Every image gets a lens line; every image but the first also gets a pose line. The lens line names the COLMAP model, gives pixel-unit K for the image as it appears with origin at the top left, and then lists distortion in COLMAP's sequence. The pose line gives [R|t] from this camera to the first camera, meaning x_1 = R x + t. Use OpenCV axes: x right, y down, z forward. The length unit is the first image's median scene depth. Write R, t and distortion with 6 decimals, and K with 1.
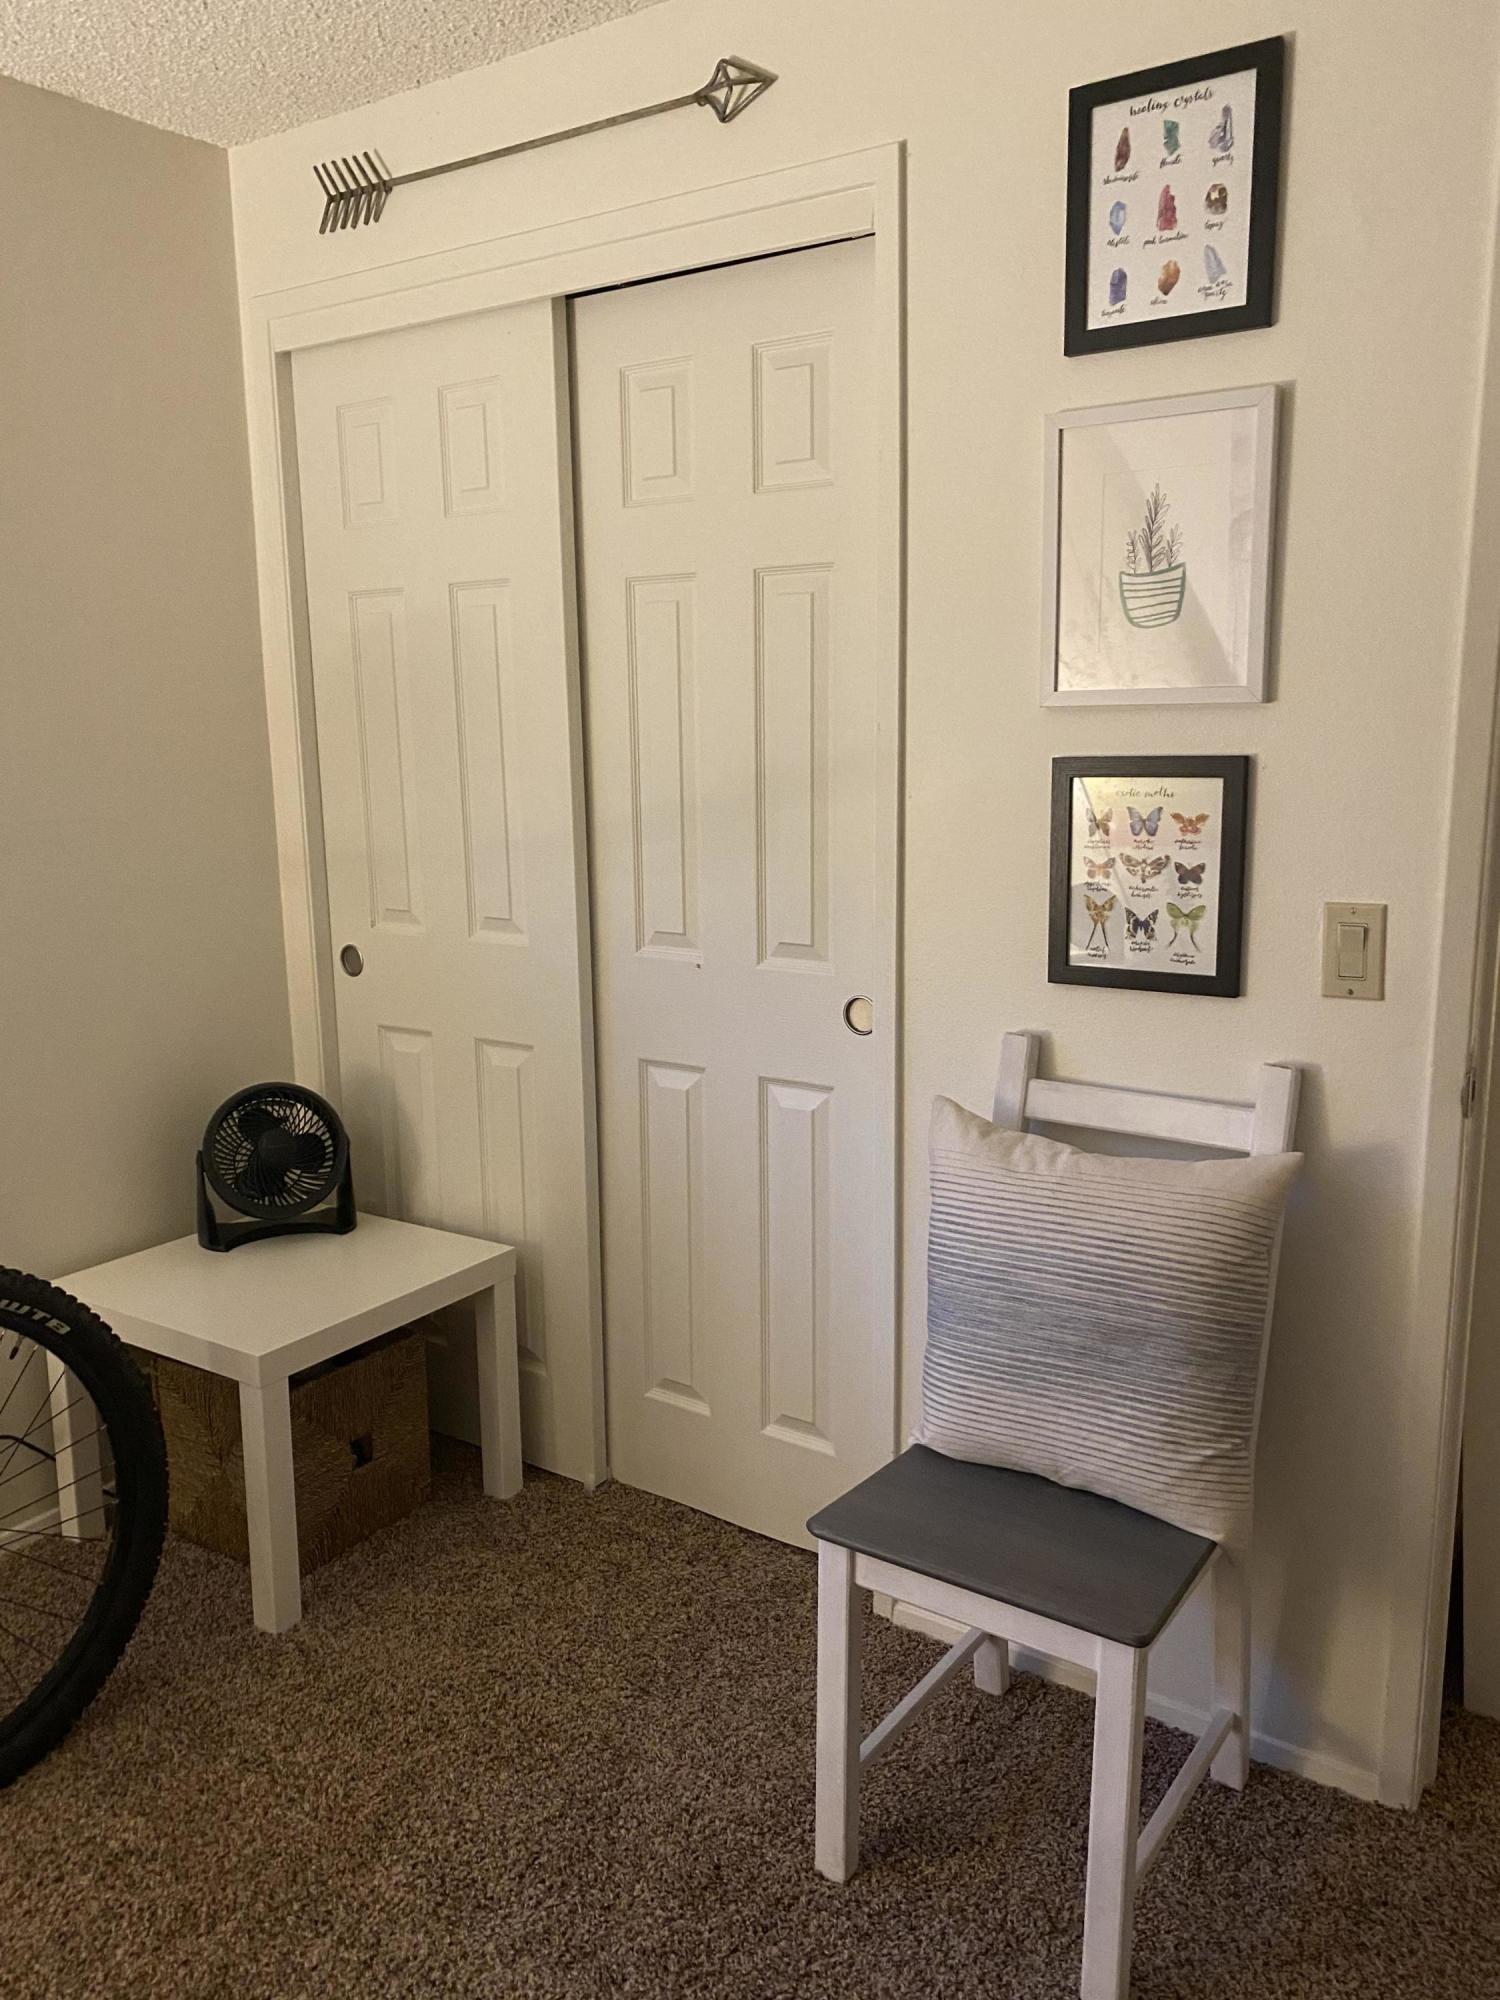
lens RADIAL K [[1513.7, 0, 750.0], [0, 1513.7, 1000.0], [0, 0, 1]] dist [-0.004265, 0.012639]
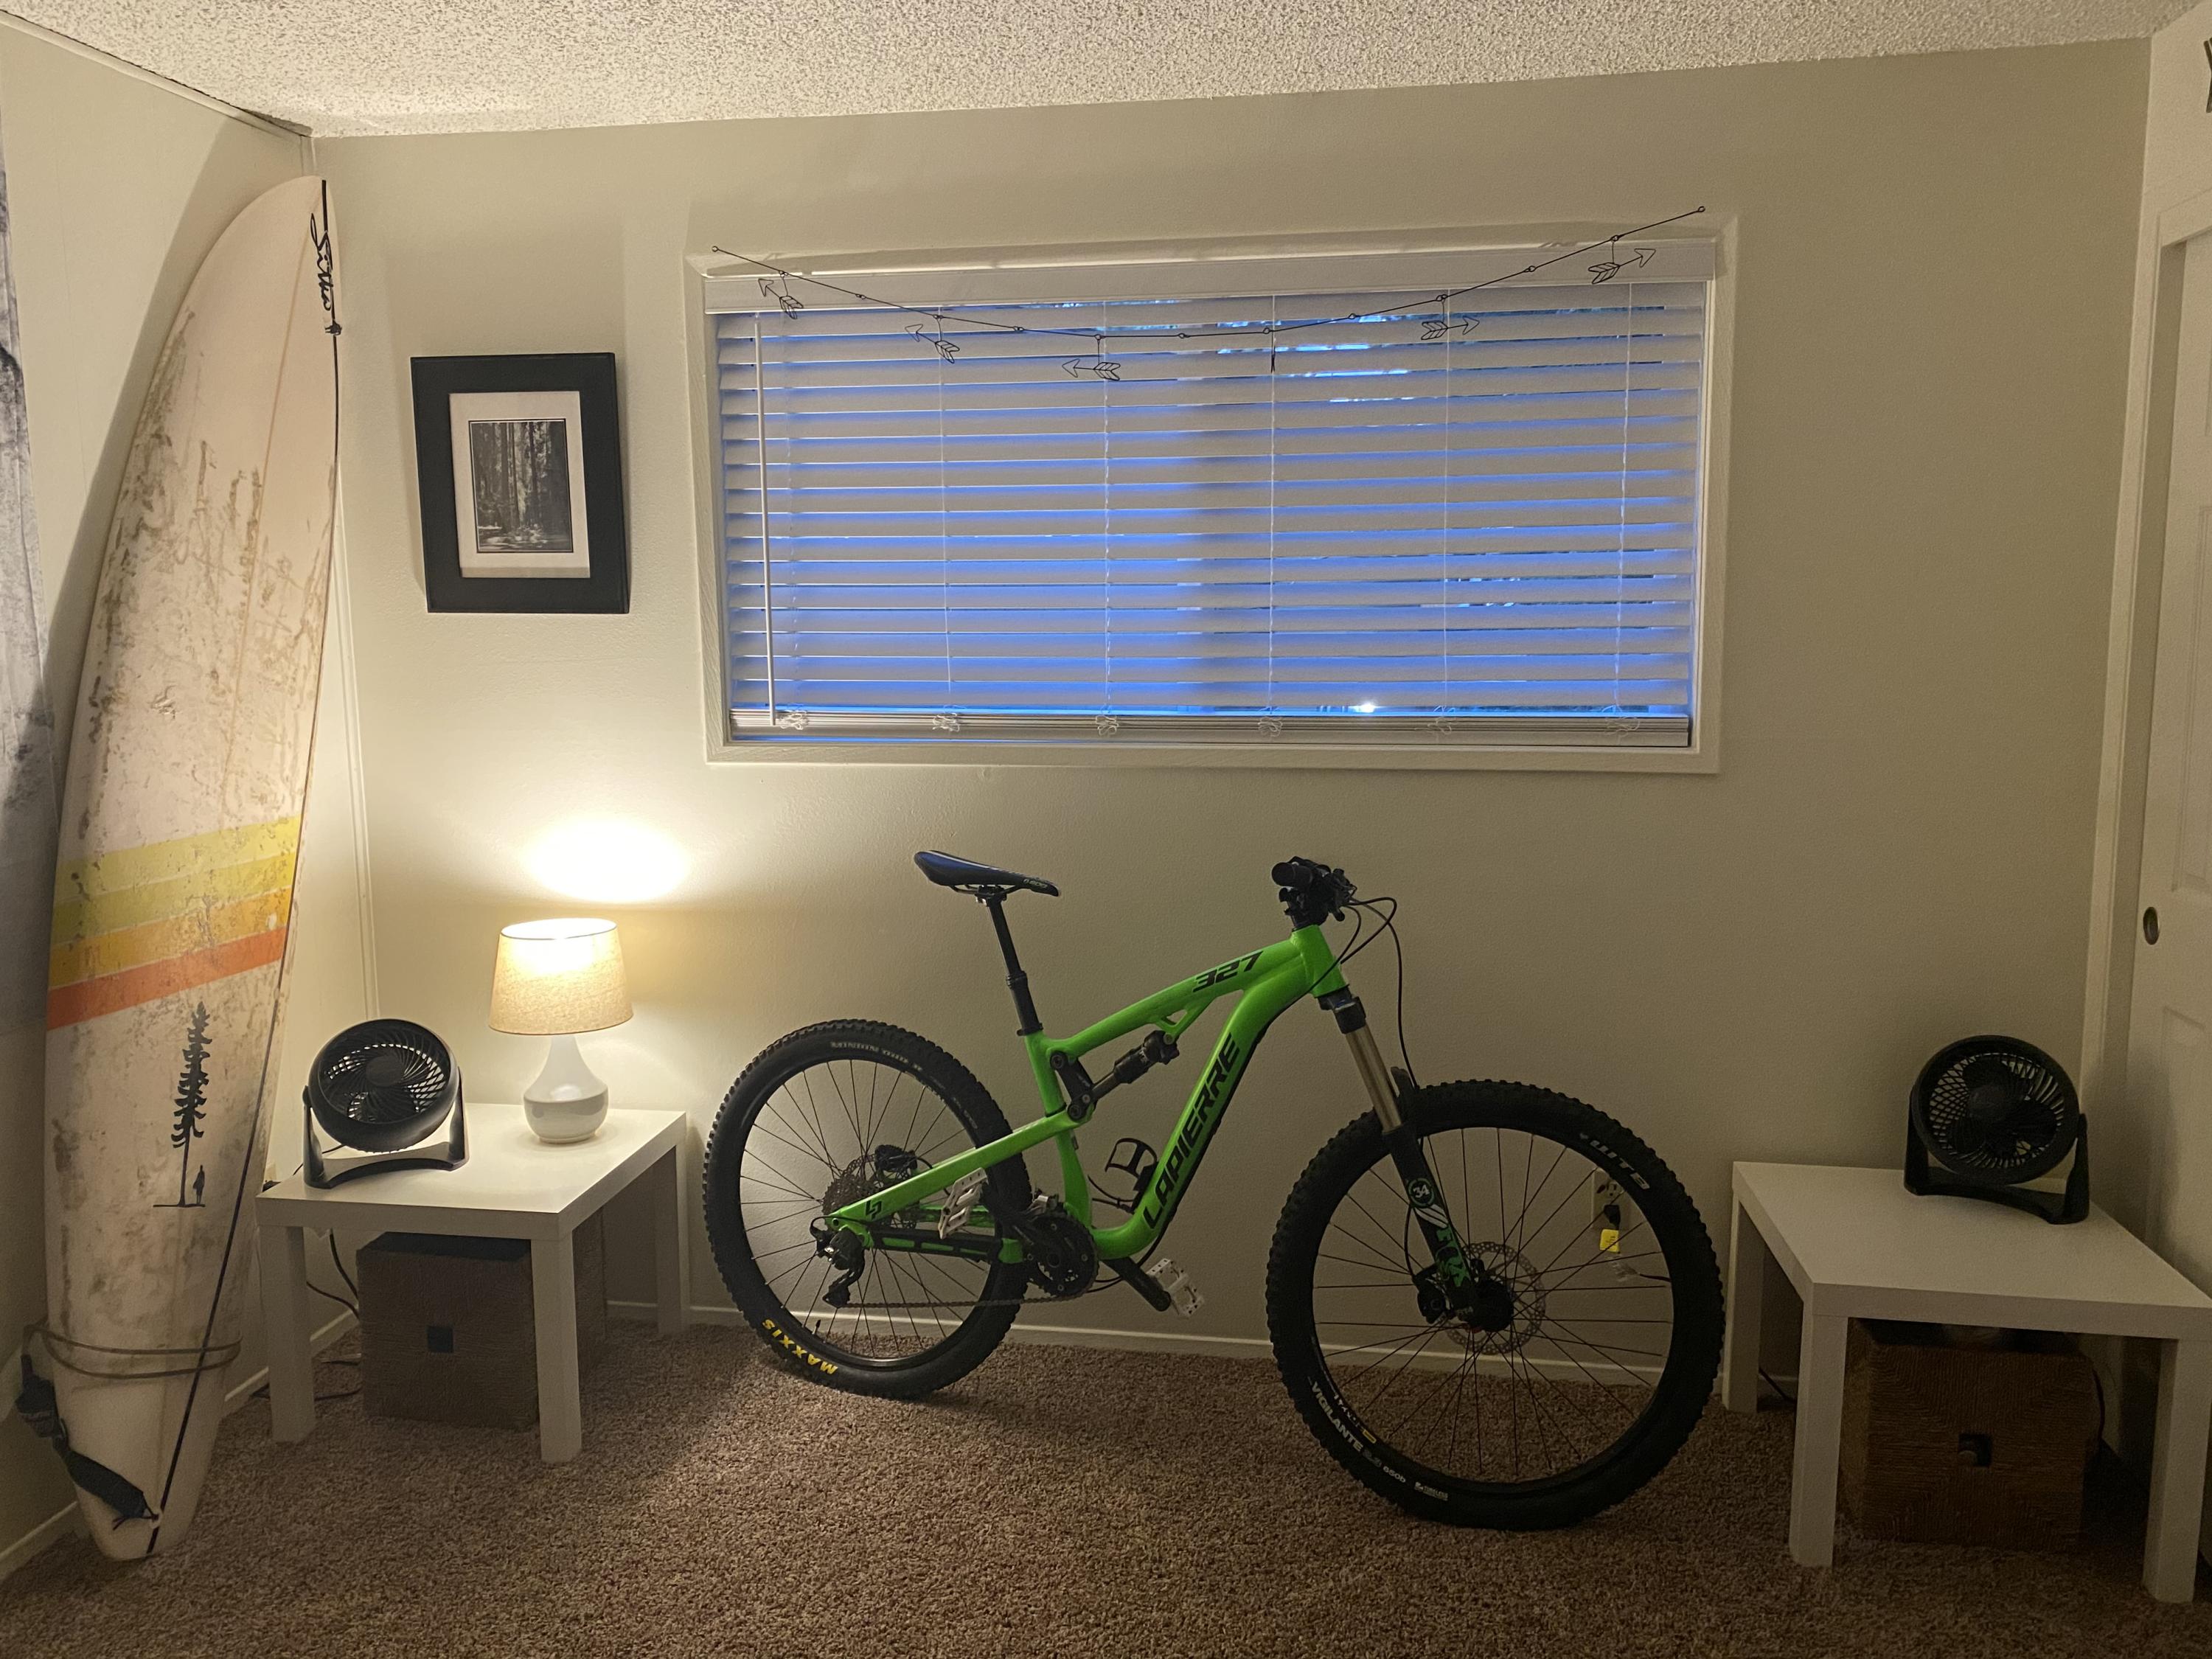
lens RADIAL K [[1674.2, 0, 1106.0], [0, 1674.2, 829.5], [0, 0, 1]] dist [-0.004265, 0.012639]
pose [[0.425102, 0.132085, -0.895456, 0.364049], [-0.166423, 0.983835, 0.066115, -0.047762], [0.889714, 0.120919, 0.440212, 0.042123]]
